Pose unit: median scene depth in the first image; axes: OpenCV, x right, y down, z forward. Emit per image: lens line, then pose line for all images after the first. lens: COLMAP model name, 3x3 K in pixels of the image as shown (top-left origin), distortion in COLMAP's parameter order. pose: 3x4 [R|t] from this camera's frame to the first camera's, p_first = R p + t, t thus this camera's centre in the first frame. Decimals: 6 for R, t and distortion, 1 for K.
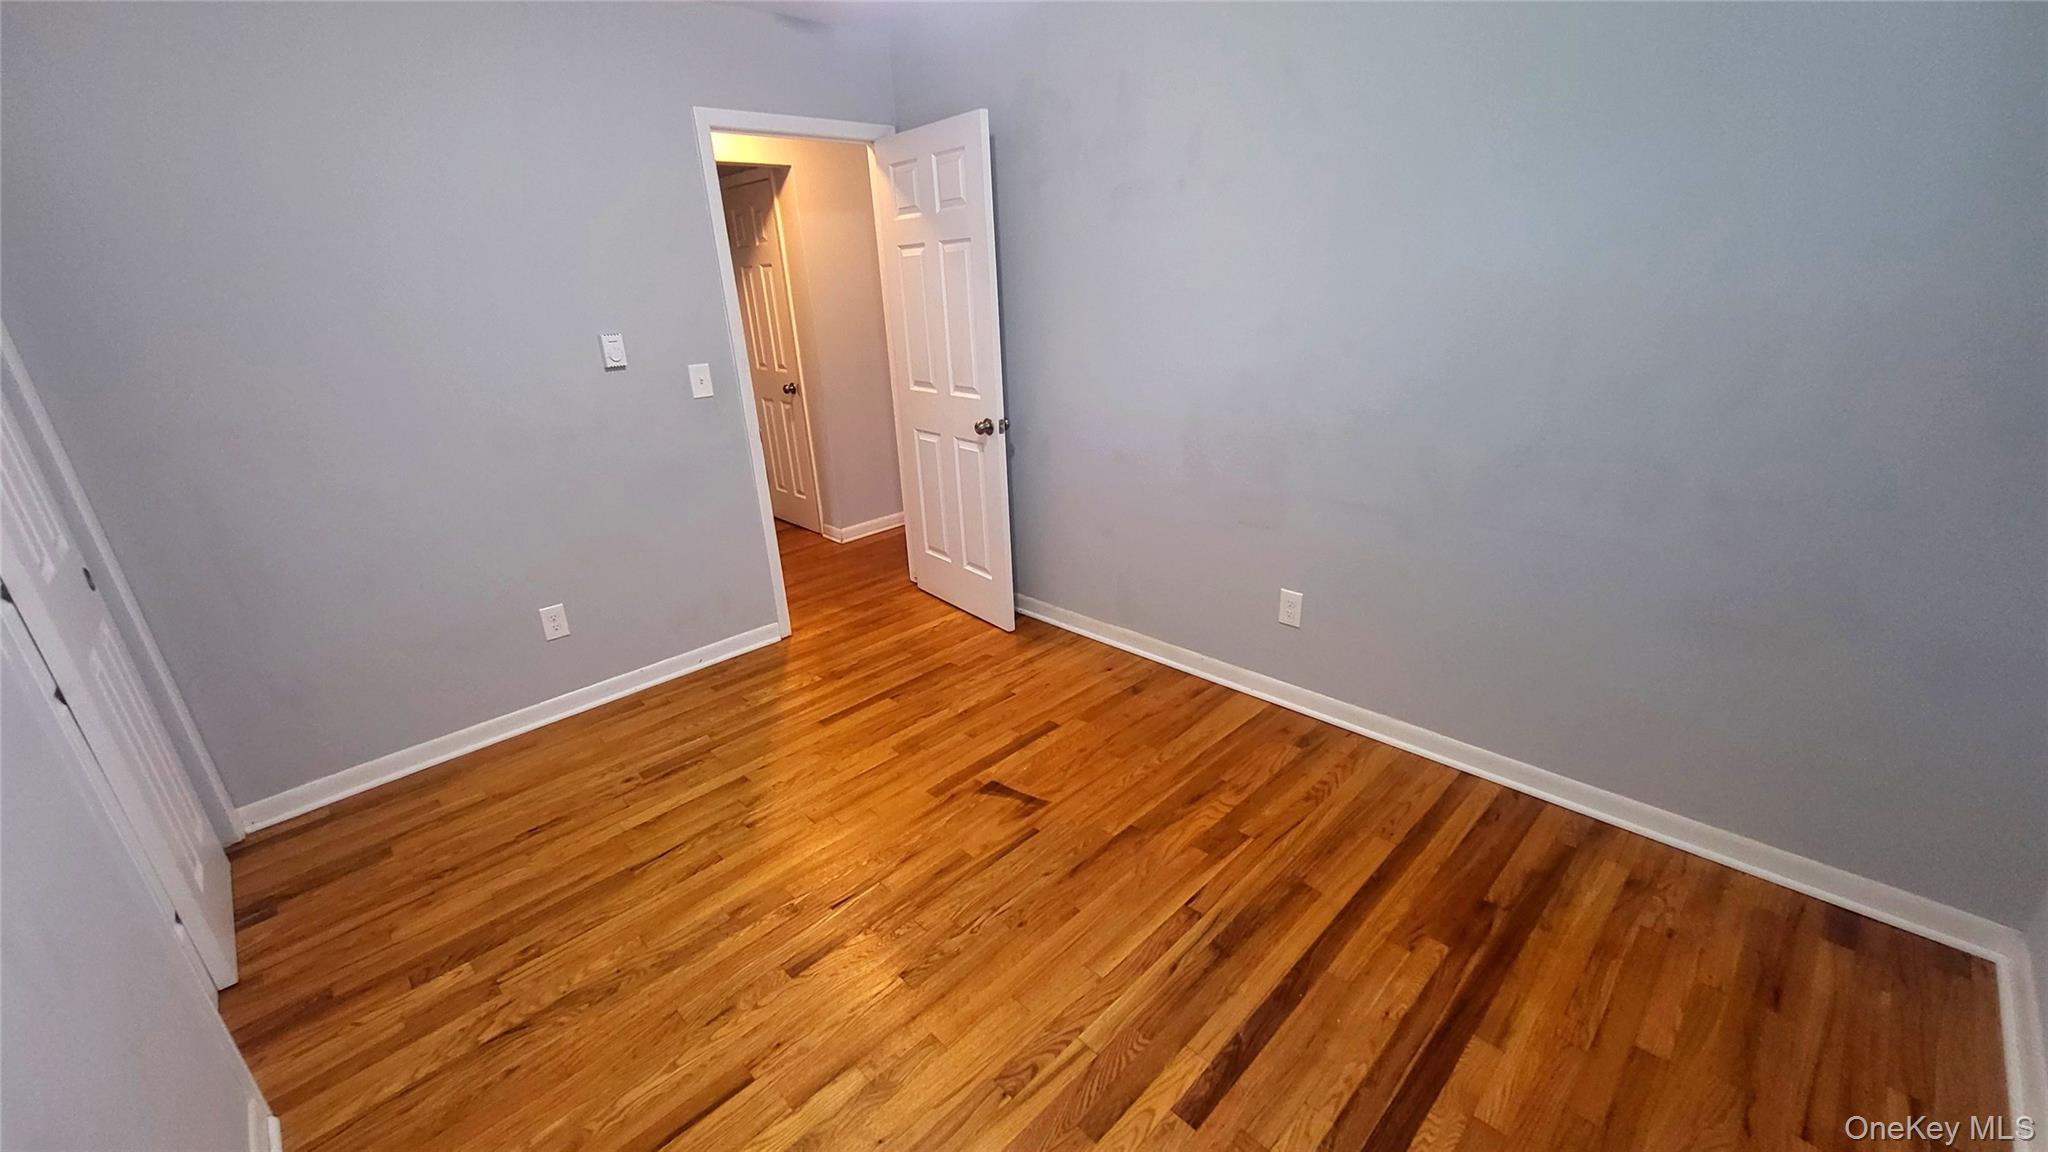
lens RADIAL K [[813.1, 0, 1017.5], [0, 813.1, 576.4], [0, 0, 1]] dist [0.013192, -0.000052]
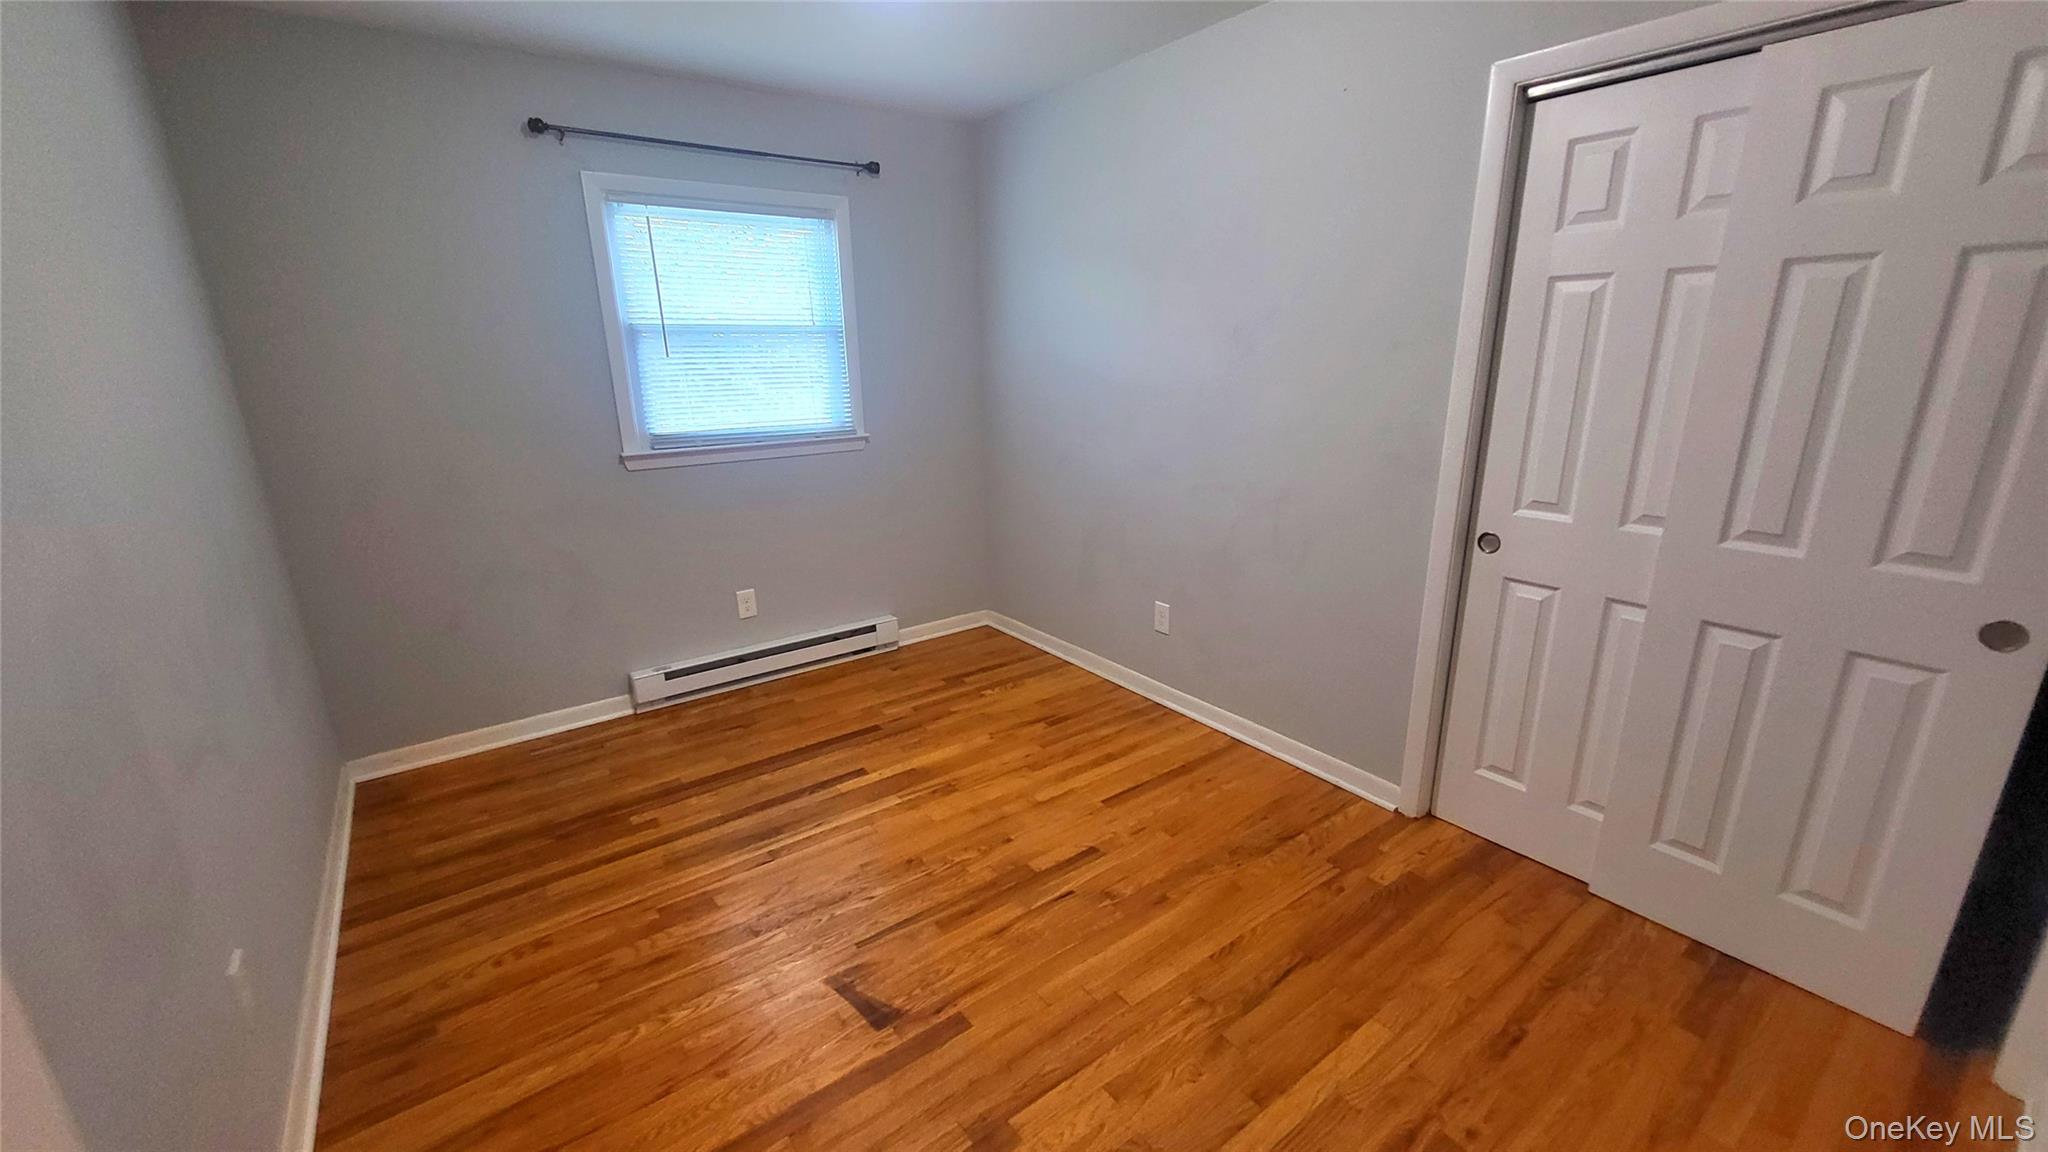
lens RADIAL K [[813.1, 0, 1017.5], [0, 813.1, 576.4], [0, 0, 1]] dist [0.013192, -0.000052]
pose [[-0.987606, 0.030621, 0.153940, -0.334366], [0.116652, 0.799402, 0.589364, -0.576867], [-0.105013, 0.600016, -0.793065, 1.615042]]
